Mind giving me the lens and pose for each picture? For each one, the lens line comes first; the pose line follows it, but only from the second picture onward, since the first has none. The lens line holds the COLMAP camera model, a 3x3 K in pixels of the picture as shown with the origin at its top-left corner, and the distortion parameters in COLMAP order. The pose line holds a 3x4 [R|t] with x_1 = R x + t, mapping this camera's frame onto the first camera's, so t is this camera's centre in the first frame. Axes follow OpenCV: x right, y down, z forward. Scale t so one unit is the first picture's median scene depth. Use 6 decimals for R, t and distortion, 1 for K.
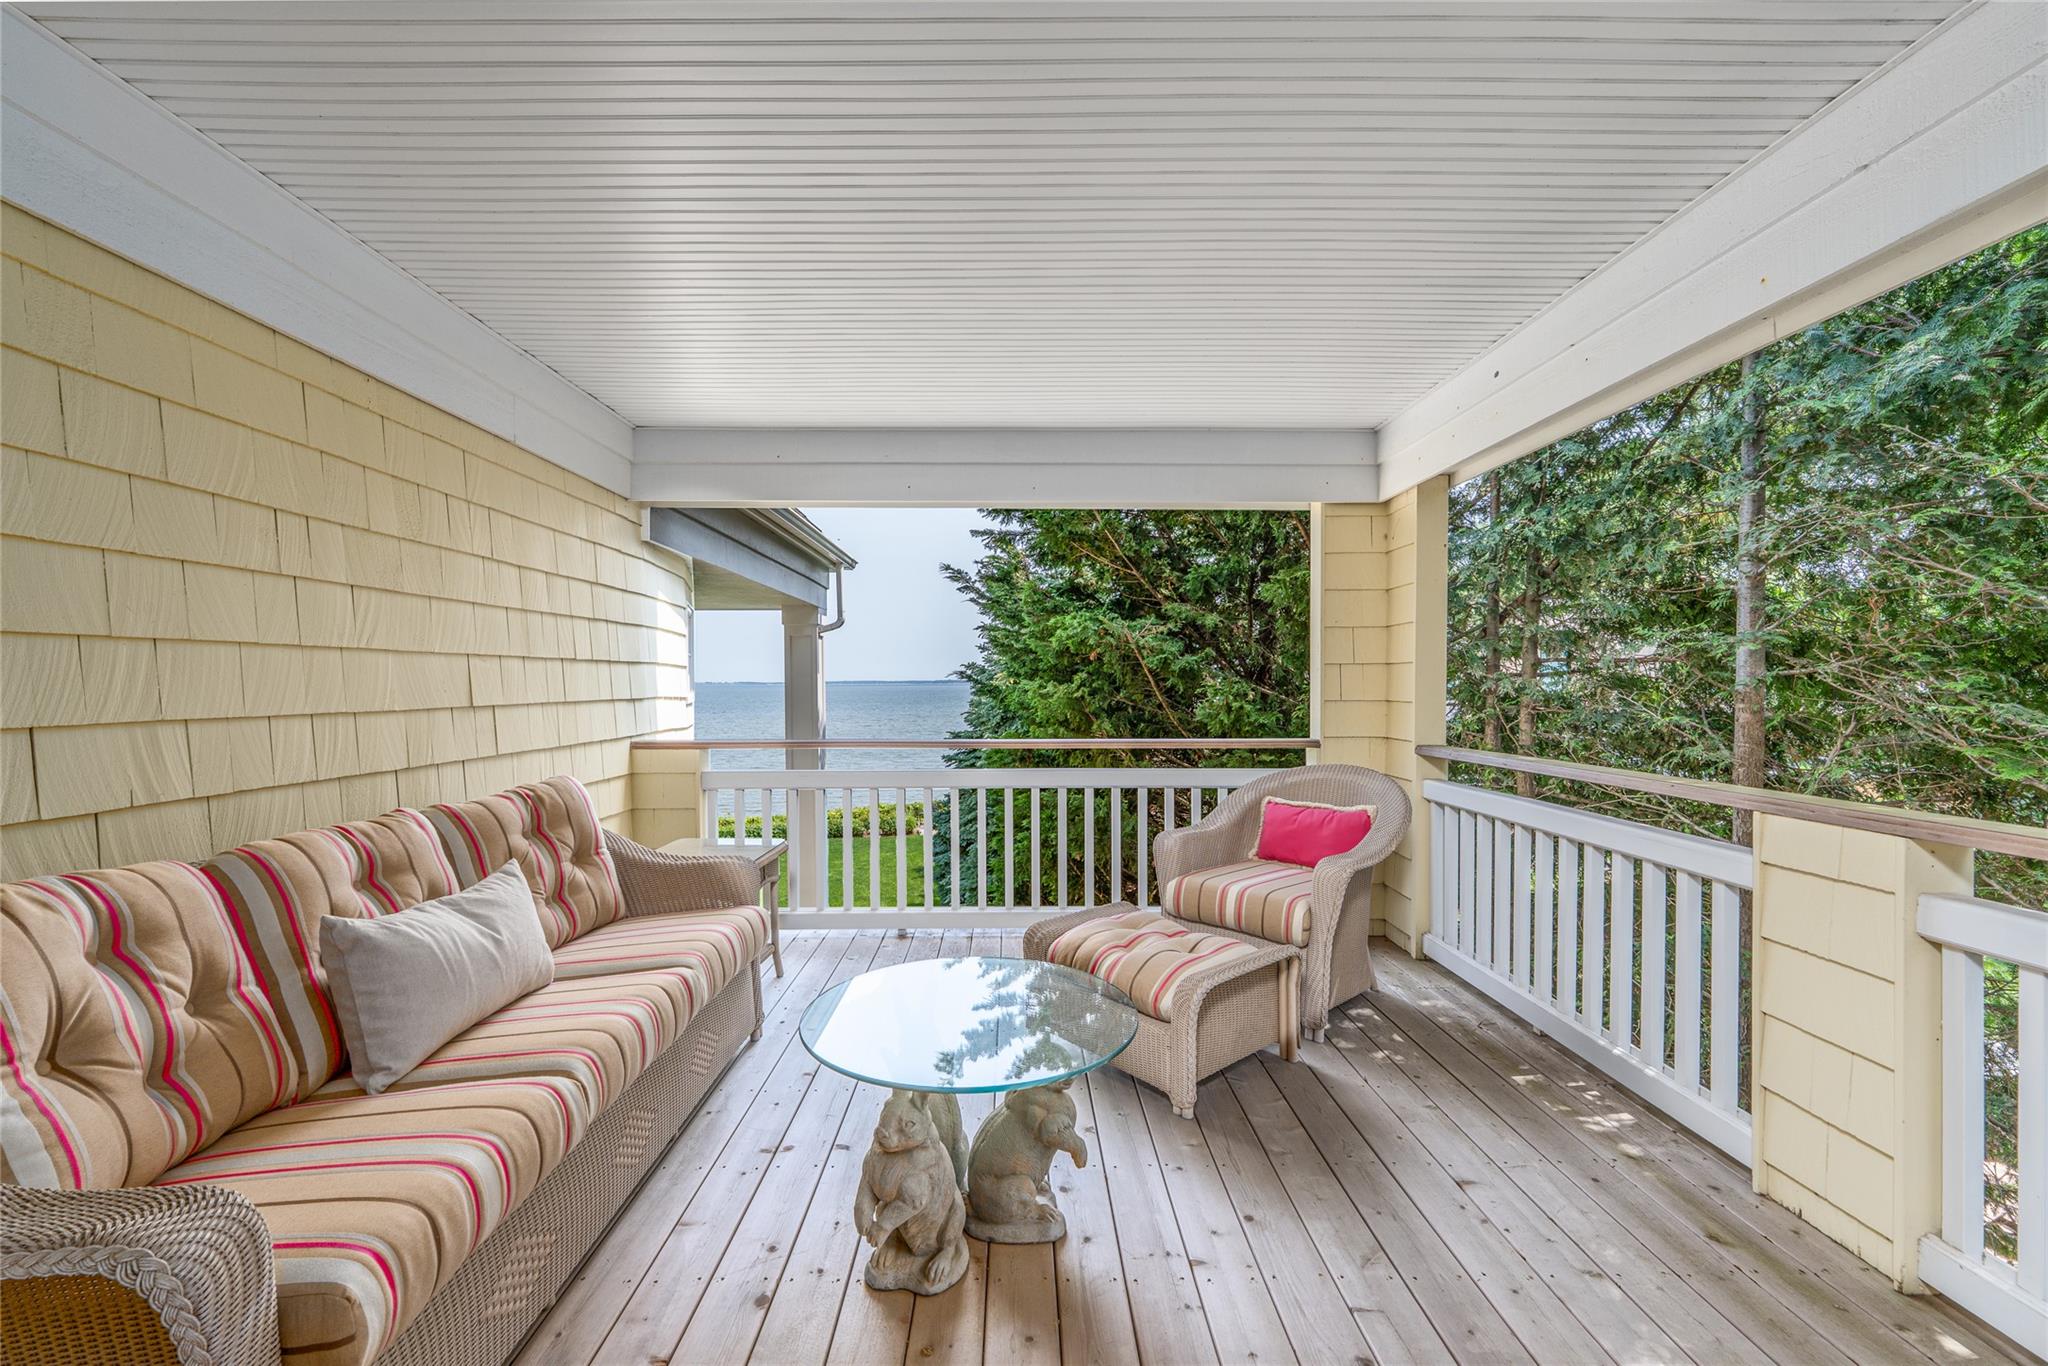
lens RADIAL K [[840.1, 0, 1031.0], [0, 840.1, 701.9], [0, 0, 1]] dist [-0.000944, -0.000007]
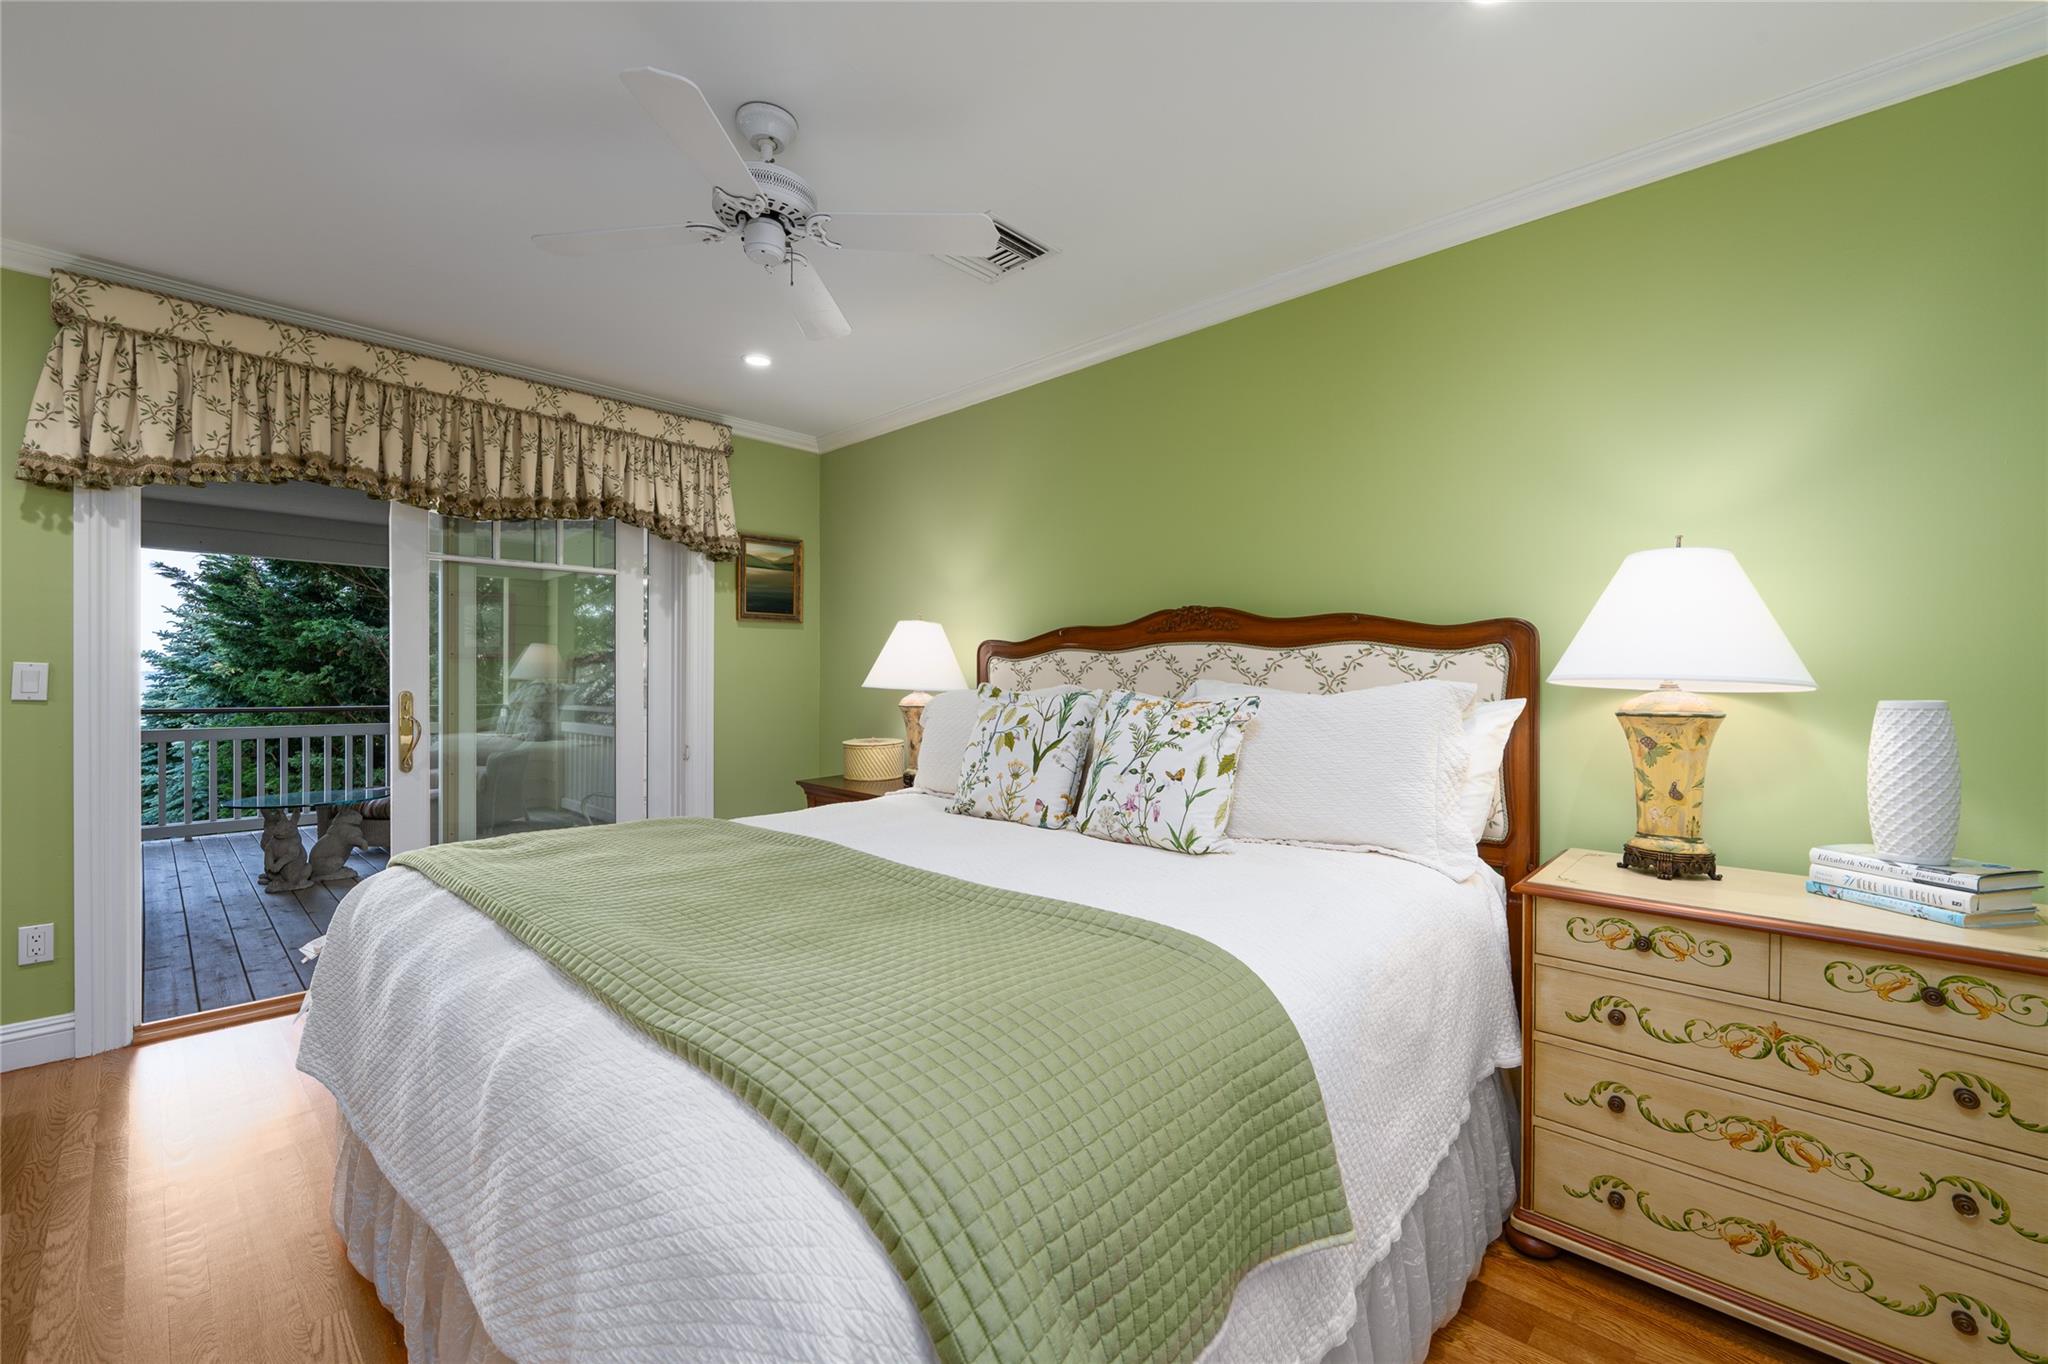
lens RADIAL K [[840.1, 0, 1036.5], [0, 840.1, 678.4], [0, 0, 1]] dist [-0.000944, -0.000007]
pose [[0.698846, 0.009817, 0.715205, -0.180110], [0.006881, 0.999767, -0.020446, 0.034889], [-0.715239, 0.019210, 0.698616, -1.225035]]
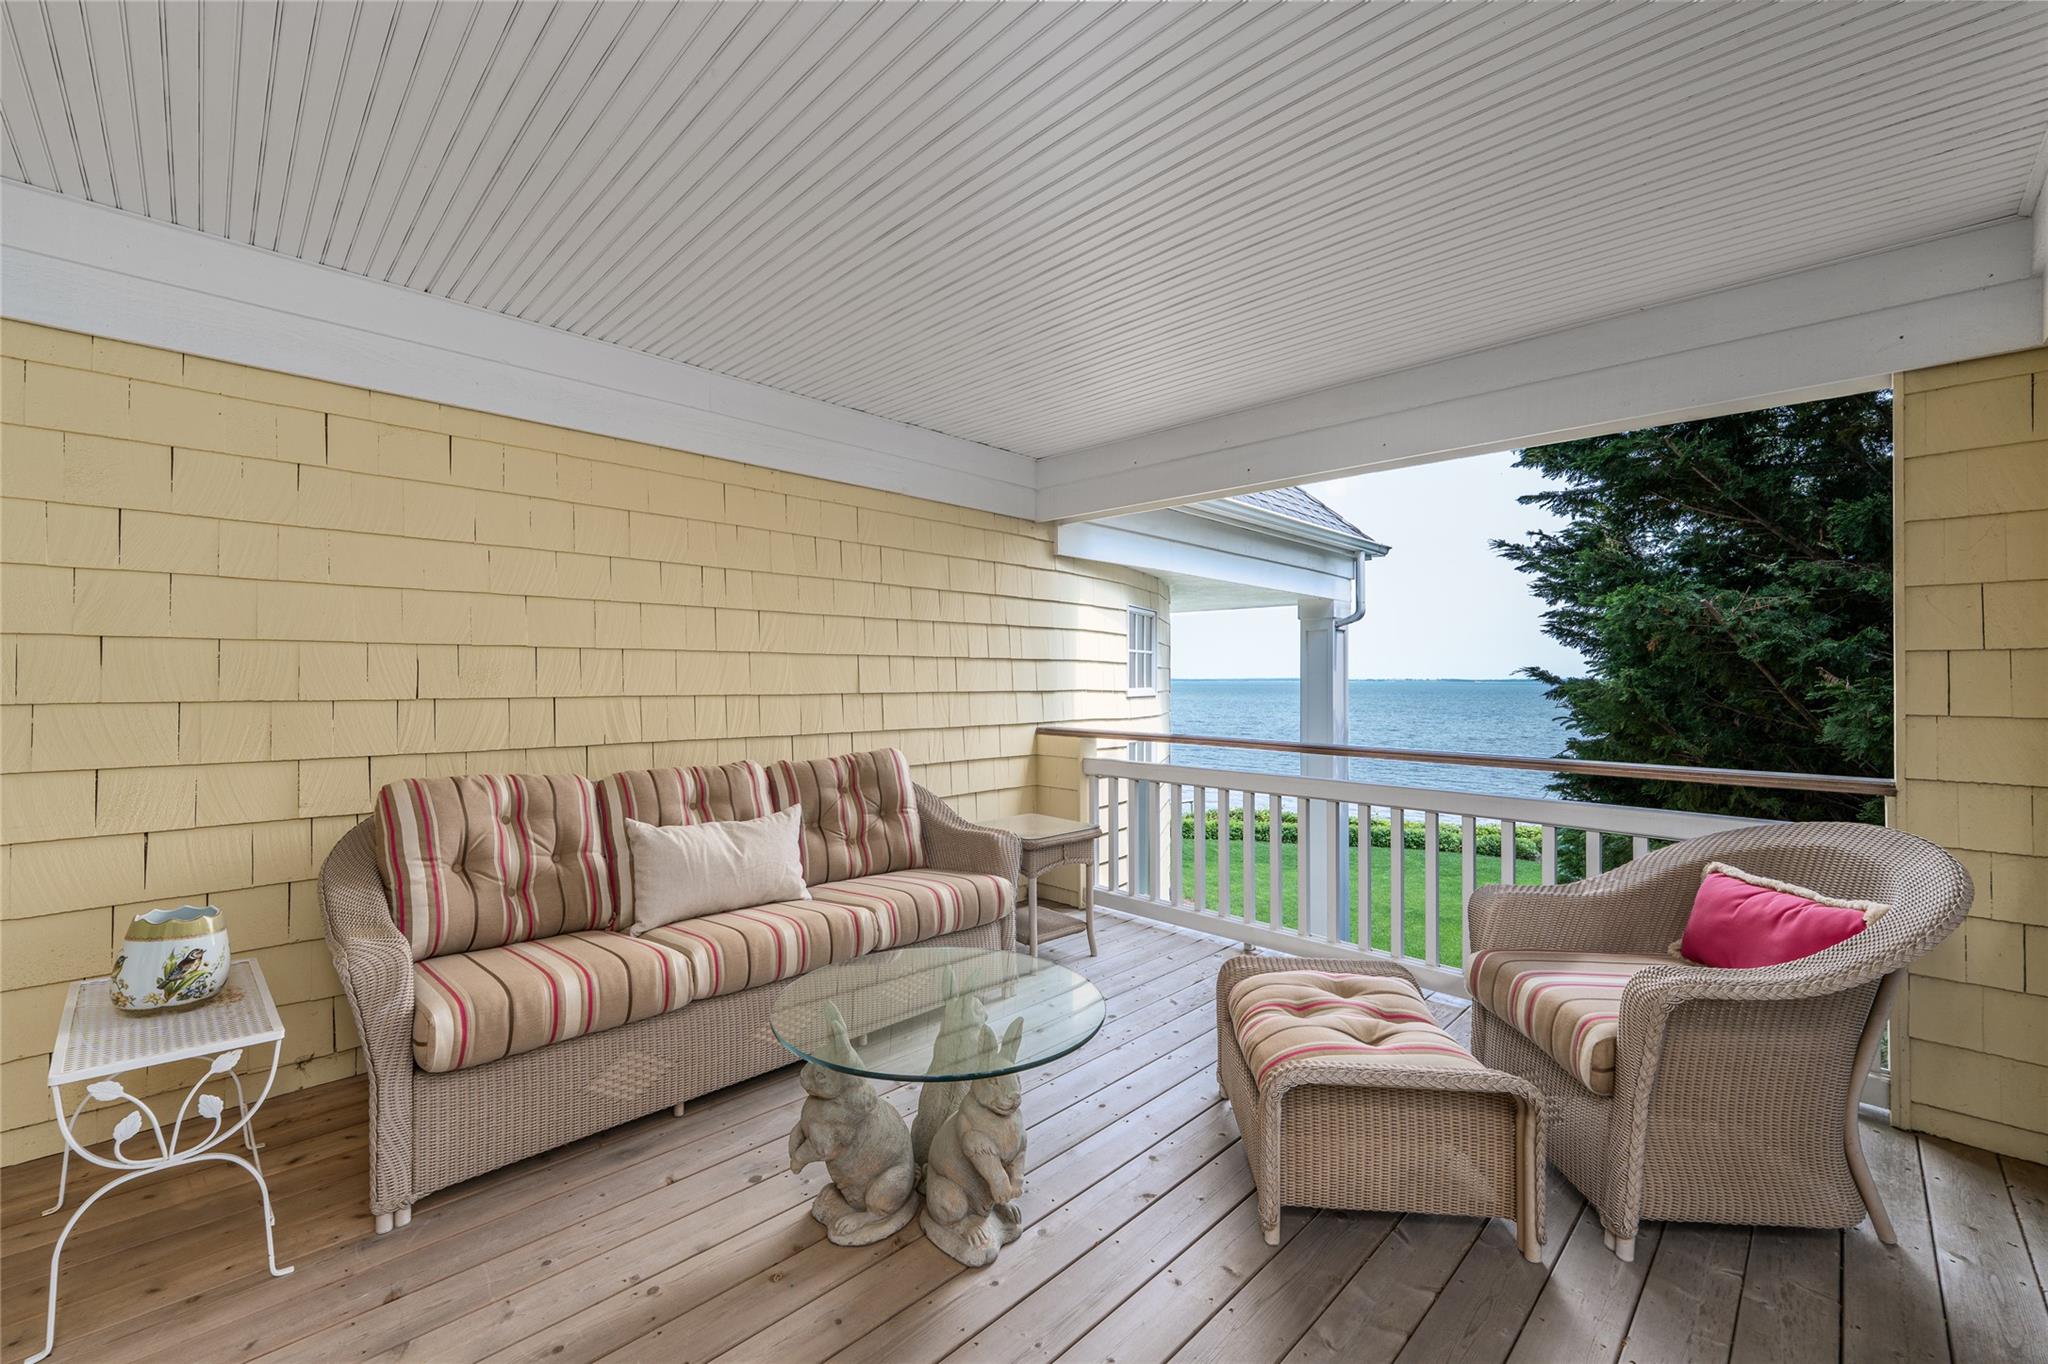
lens RADIAL K [[840.1, 0, 1030.6], [0, 840.1, 675.4], [0, 0, 1]] dist [-0.000944, -0.000007]
pose [[0.699233, 0.004587, -0.714880, 0.376500], [-0.024648, 0.999540, -0.017695, -0.004705], [0.714469, 0.029993, 0.699024, 0.183968]]
